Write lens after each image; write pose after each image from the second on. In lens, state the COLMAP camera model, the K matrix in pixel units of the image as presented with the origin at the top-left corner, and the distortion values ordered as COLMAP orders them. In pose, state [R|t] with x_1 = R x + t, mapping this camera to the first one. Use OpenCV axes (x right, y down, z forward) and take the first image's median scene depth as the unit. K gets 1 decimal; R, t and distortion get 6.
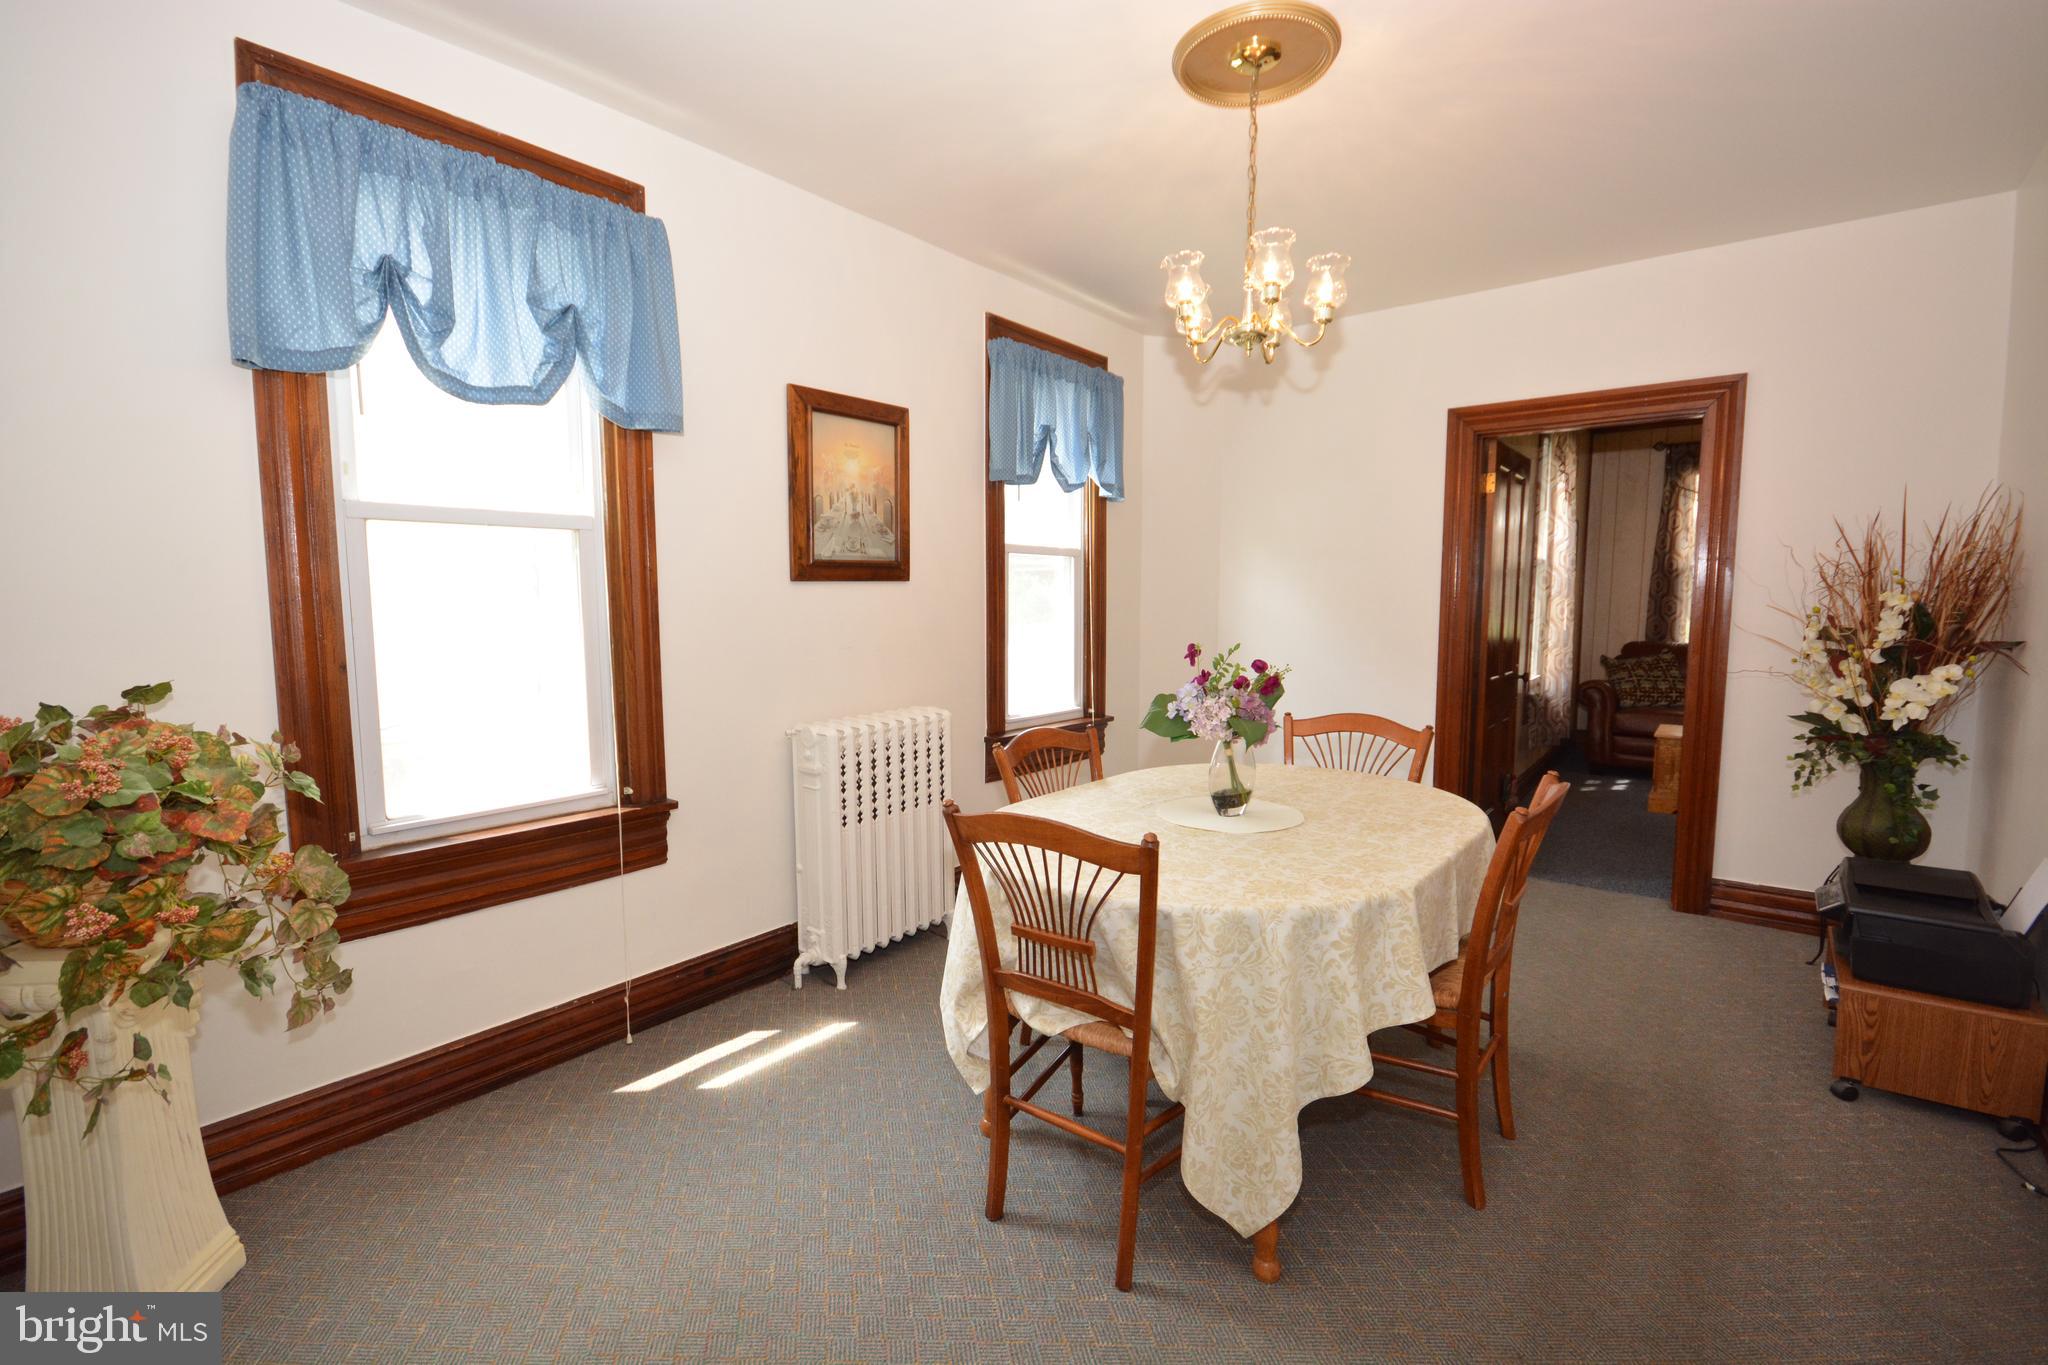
lens RADIAL K [[899.2, 0, 1019.0], [0, 899.2, 690.8], [0, 0, 1]] dist [-0.004320, -0.003098]
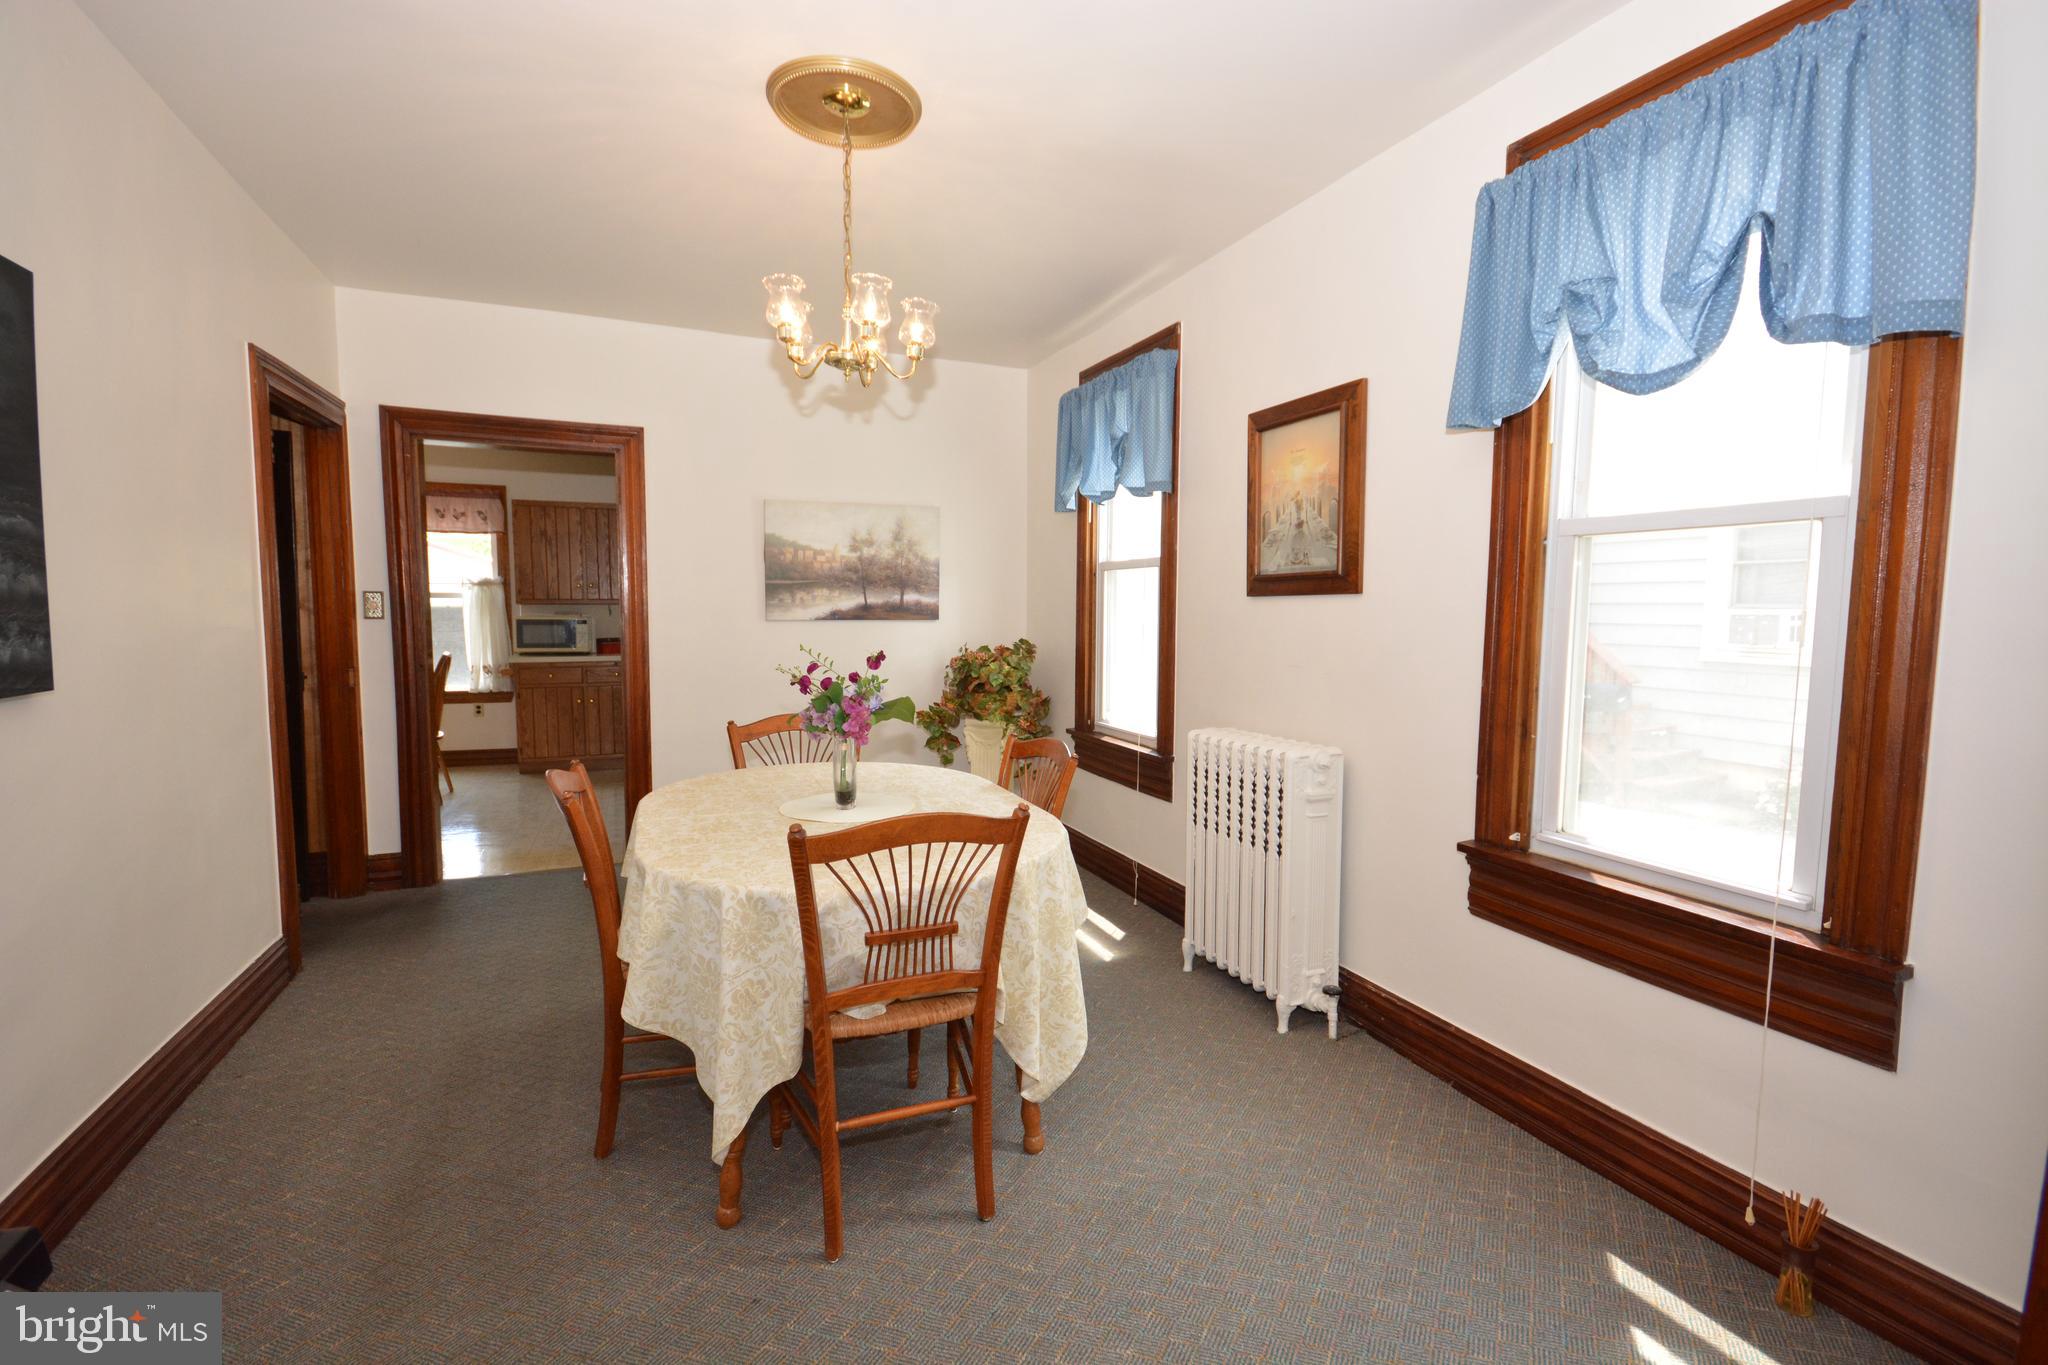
lens RADIAL K [[899.2, 0, 1025.6], [0, 899.2, 679.0], [0, 0, 1]] dist [-0.004320, -0.003098]
pose [[-0.472282, 0.068636, -0.878771, 0.791076], [-0.102912, 0.985852, 0.132308, -0.133594], [0.875419, 0.152923, -0.458537, 1.221404]]
